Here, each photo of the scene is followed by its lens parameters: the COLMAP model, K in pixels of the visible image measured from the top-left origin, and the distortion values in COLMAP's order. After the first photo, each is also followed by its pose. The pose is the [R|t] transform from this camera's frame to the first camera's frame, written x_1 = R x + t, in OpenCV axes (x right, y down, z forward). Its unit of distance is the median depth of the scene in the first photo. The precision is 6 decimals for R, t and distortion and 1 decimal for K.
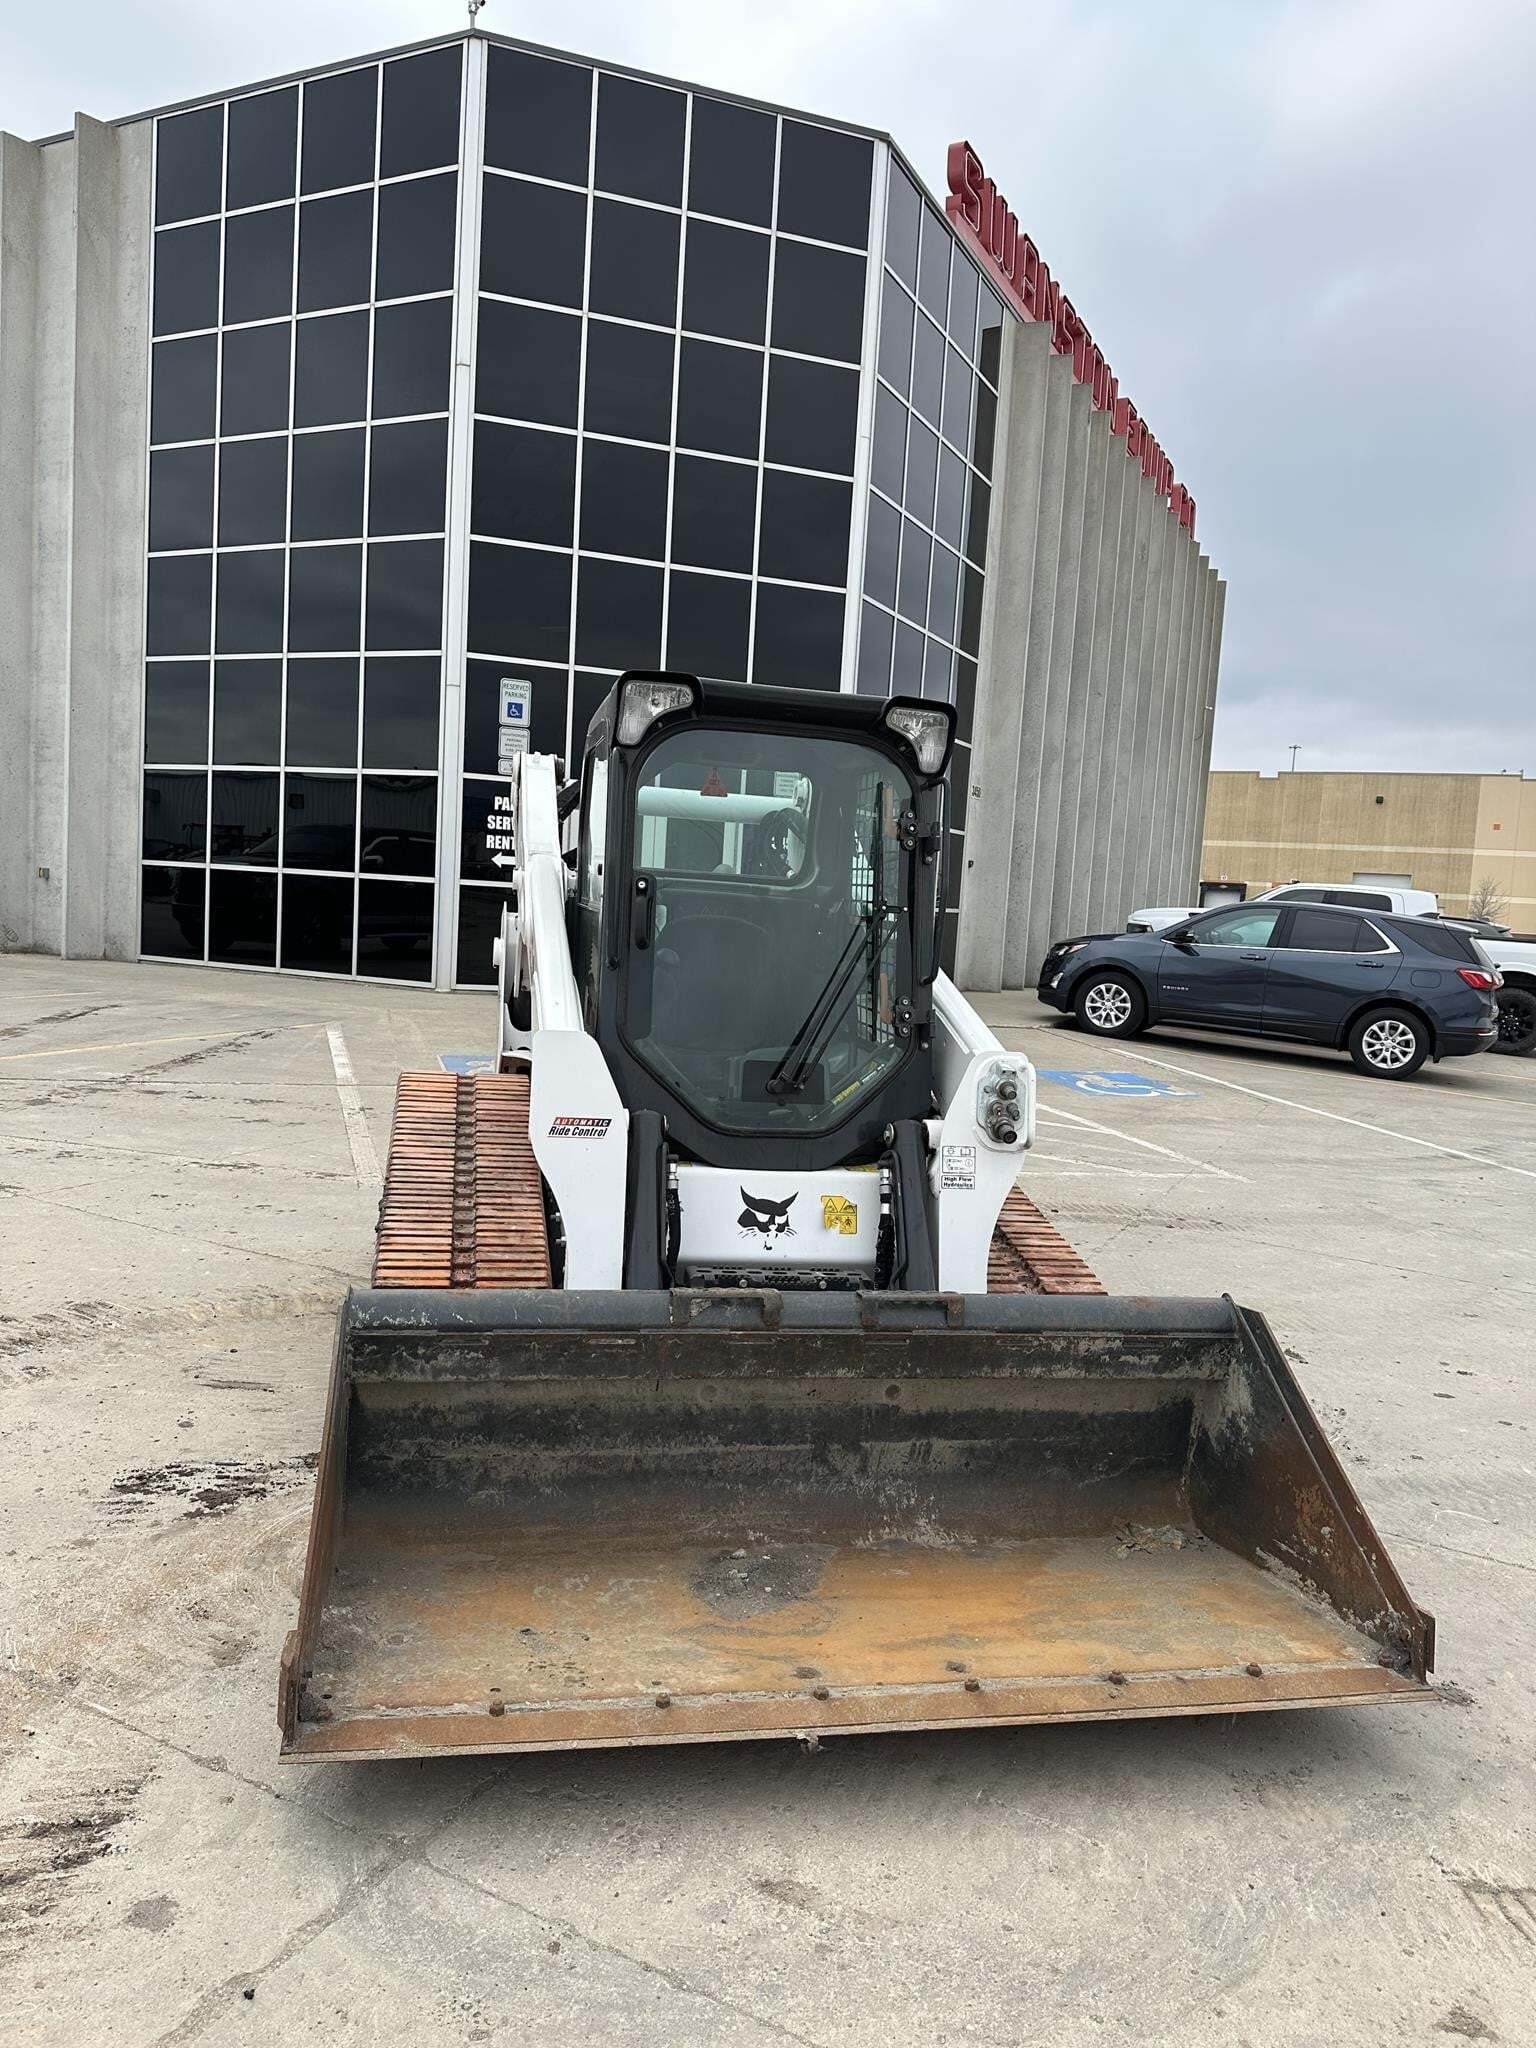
lens RADIAL K [[1417.9, 0, 773.4], [0, 1417.9, 1029.4], [0, 0, 1]] dist [0.069975, -0.073904]
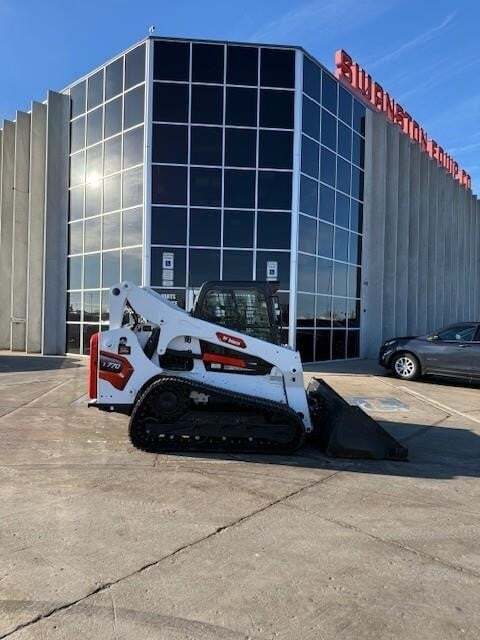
lens RADIAL K [[442.0, 0, 239.9], [0, 442.0, 324.5], [0, 0, 1]] dist [0.076484, -0.113127]
pose [[0.966157, -0.033164, -0.255814, 0.173094], [0.008901, 0.995396, -0.095429, -0.019995], [0.257801, 0.089922, 0.962004, 0.208908]]
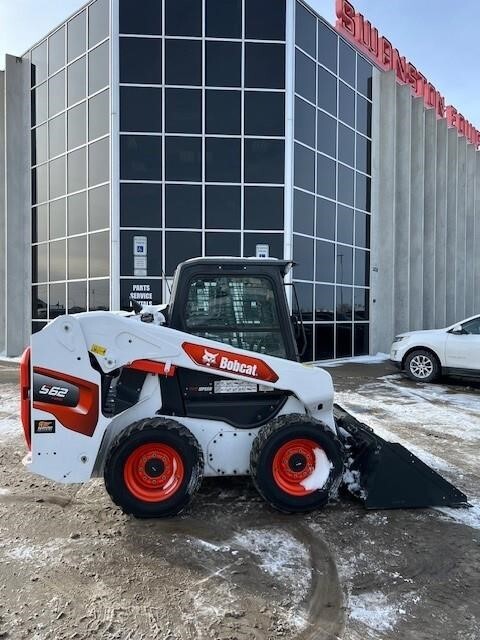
lens RADIAL K [[468.9, 0, 240.2], [0, 468.9, 318.4], [0, 0, 1]] dist [0.037540, -0.001615]
pose [[0.961107, -0.048522, -0.271881, 0.187049], [0.023172, 0.995142, -0.095688, -0.029043], [0.275203, 0.085667, 0.957562, 0.301064]]
